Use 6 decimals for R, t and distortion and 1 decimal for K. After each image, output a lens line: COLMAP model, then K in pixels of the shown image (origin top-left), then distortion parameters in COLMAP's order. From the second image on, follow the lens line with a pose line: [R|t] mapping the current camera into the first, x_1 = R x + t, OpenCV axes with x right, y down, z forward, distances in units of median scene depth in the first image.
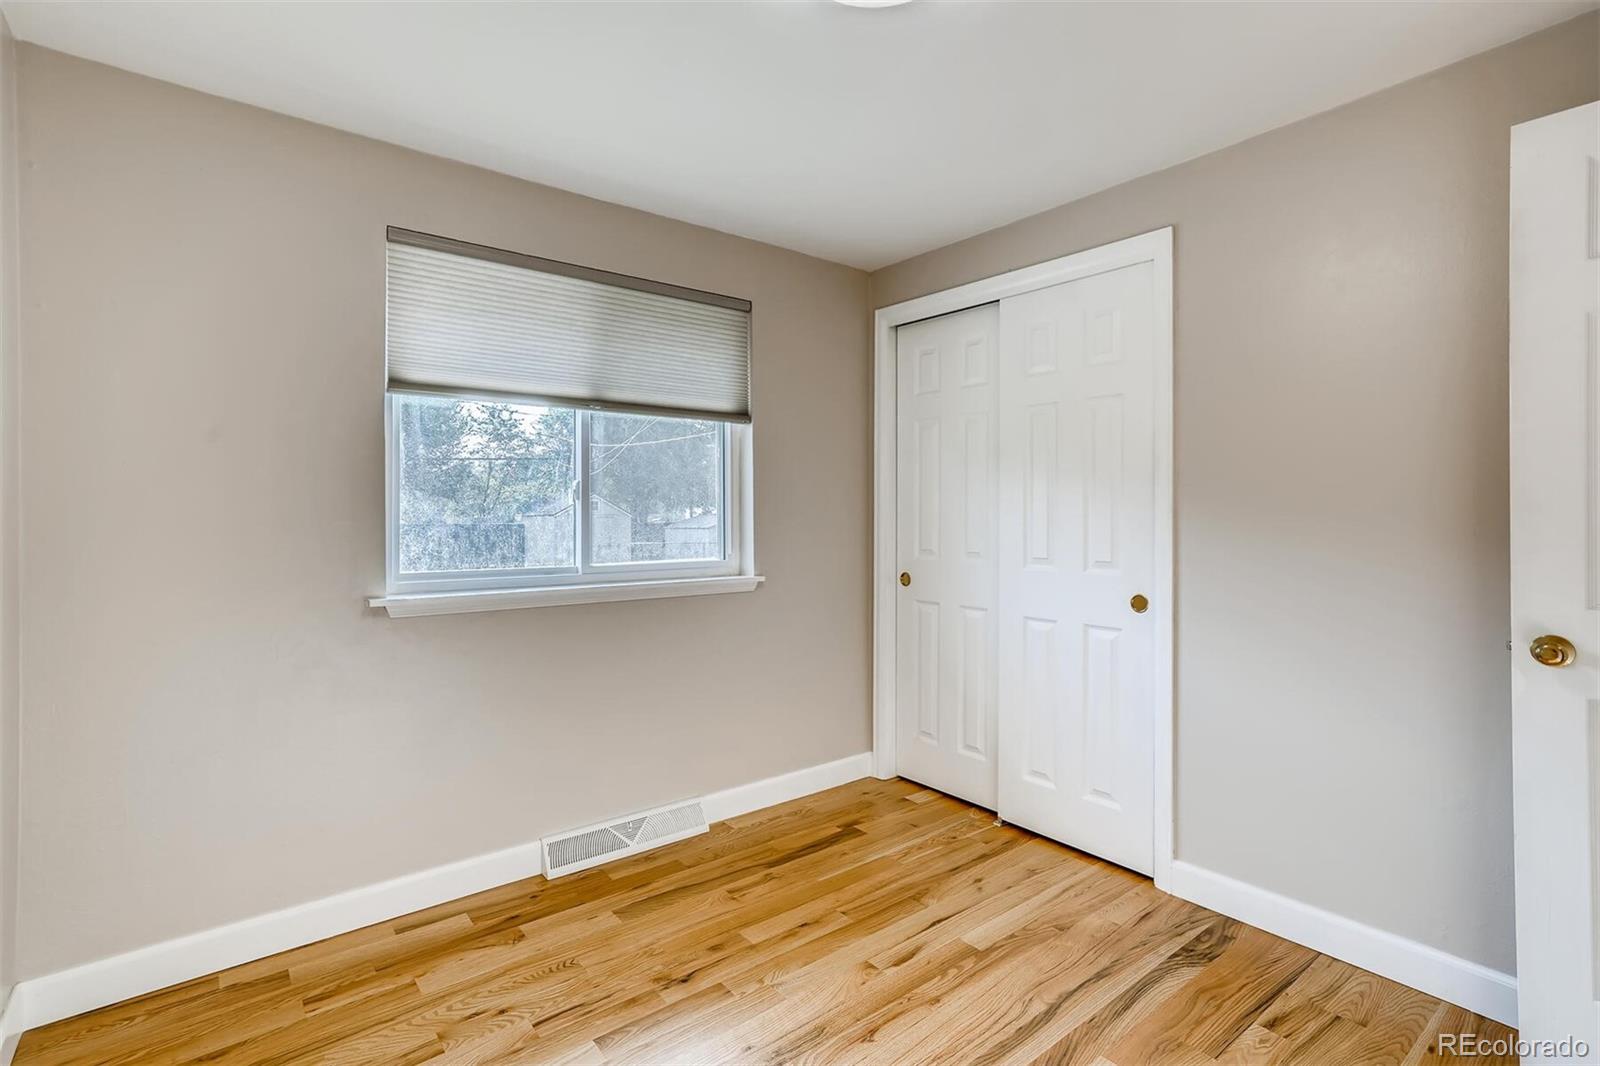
lens RADIAL K [[758.7, 0, 792.8], [0, 758.7, 521.1], [0, 0, 1]] dist [-0.017956, 0.019125]
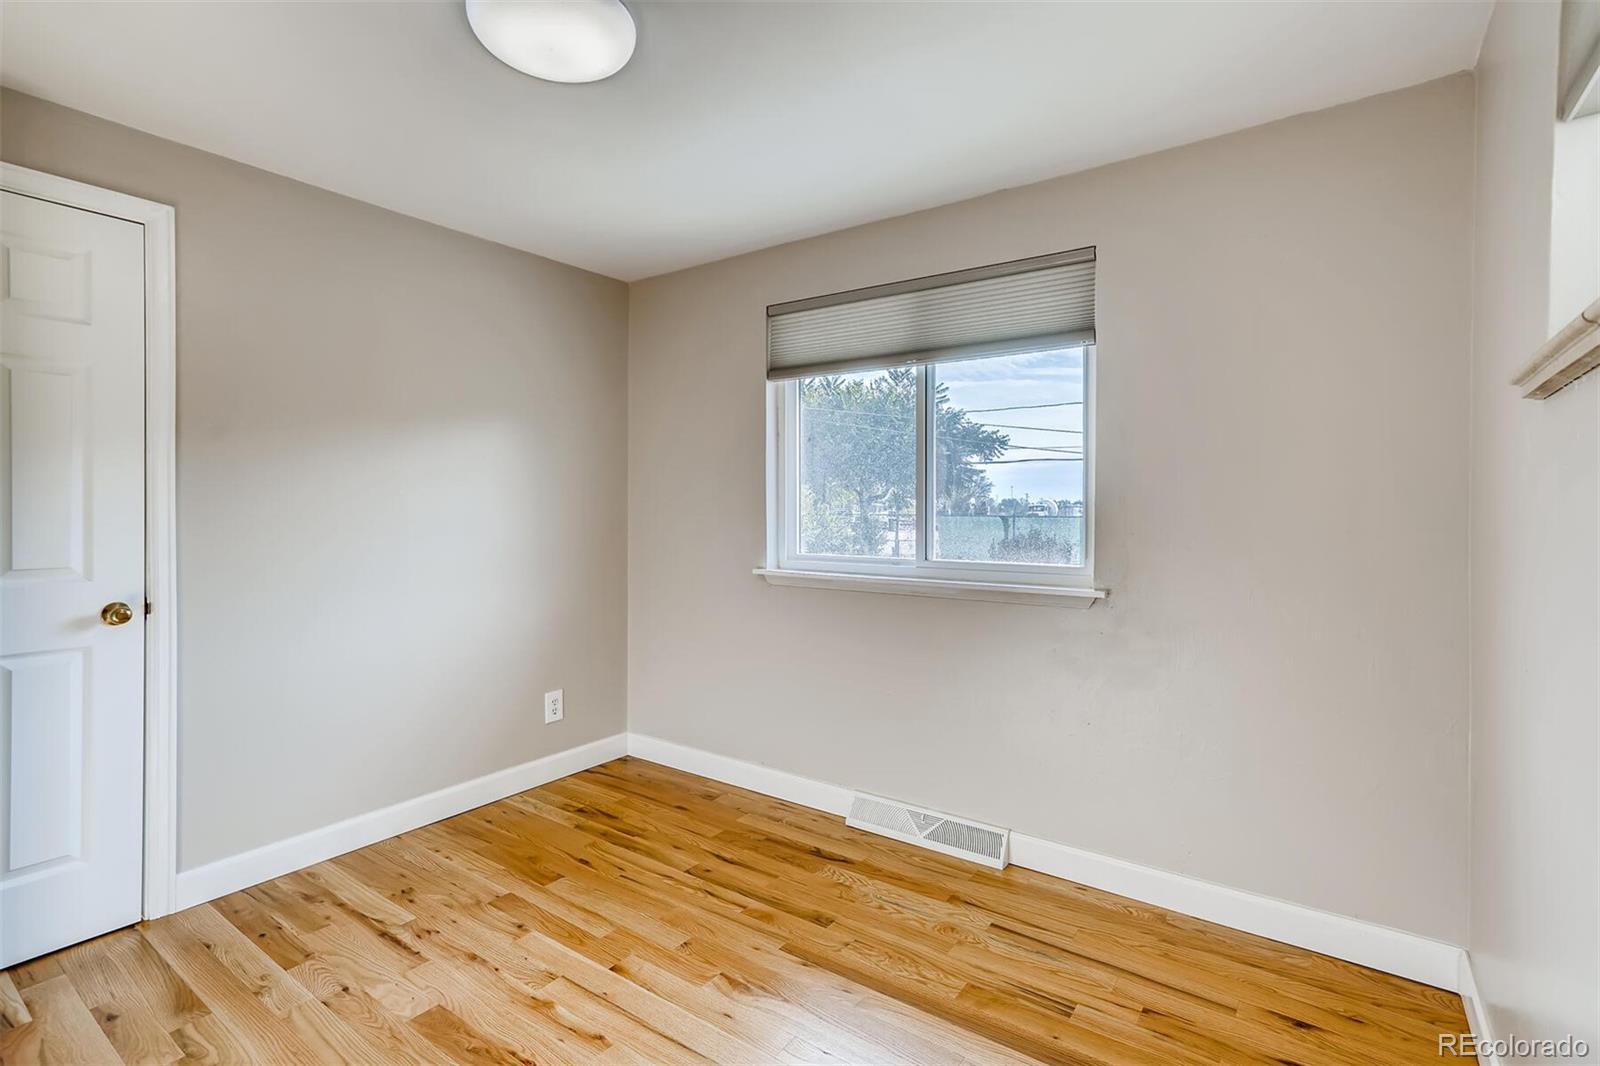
lens RADIAL K [[763.3, 0, 795.8], [0, 763.3, 507.5], [0, 0, 1]] dist [-0.020233, 0.018567]
pose [[0.258133, 0.006112, -0.966090, 0.745836], [-0.008065, 0.999959, 0.004171, -0.017908], [0.966076, 0.006715, 0.258172, 0.582814]]
